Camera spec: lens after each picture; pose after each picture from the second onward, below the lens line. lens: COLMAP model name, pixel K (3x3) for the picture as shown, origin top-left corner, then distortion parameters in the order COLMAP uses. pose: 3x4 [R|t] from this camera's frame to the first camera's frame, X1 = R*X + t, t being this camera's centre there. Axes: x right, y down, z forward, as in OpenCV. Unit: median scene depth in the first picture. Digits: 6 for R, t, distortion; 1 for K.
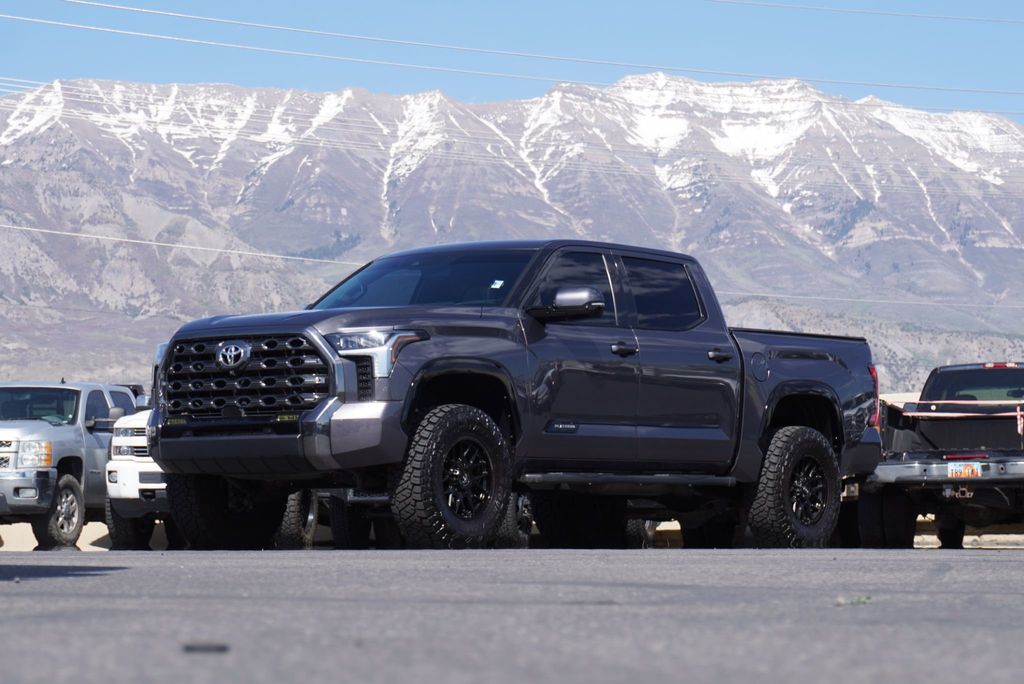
lens RADIAL K [[2253.6, 0, 512.0], [0, 2253.6, 342.0], [0, 0, 1]] dist [0.257749, -0.006374]
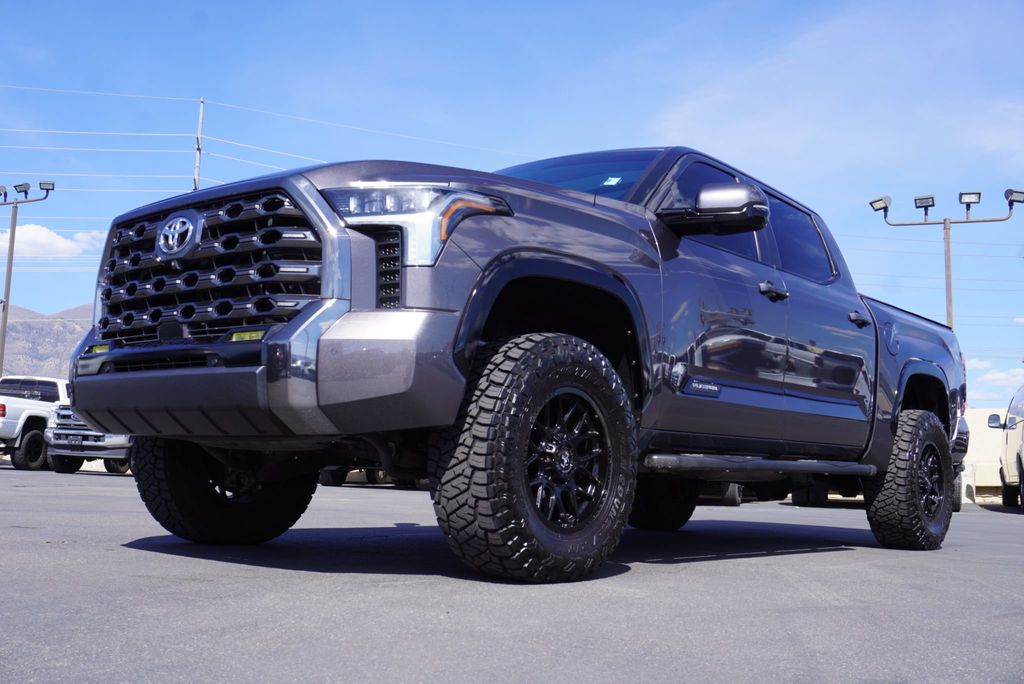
lens RADIAL K [[997.6, 0, 512.0], [0, 997.6, 342.0], [0, 0, 1]] dist [0.003958, -0.000591]
pose [[0.998677, 0.030937, -0.041074, -0.025343], [-0.032855, 0.998361, -0.046869, 0.043401], [0.039556, 0.048157, 0.998056, 0.752942]]
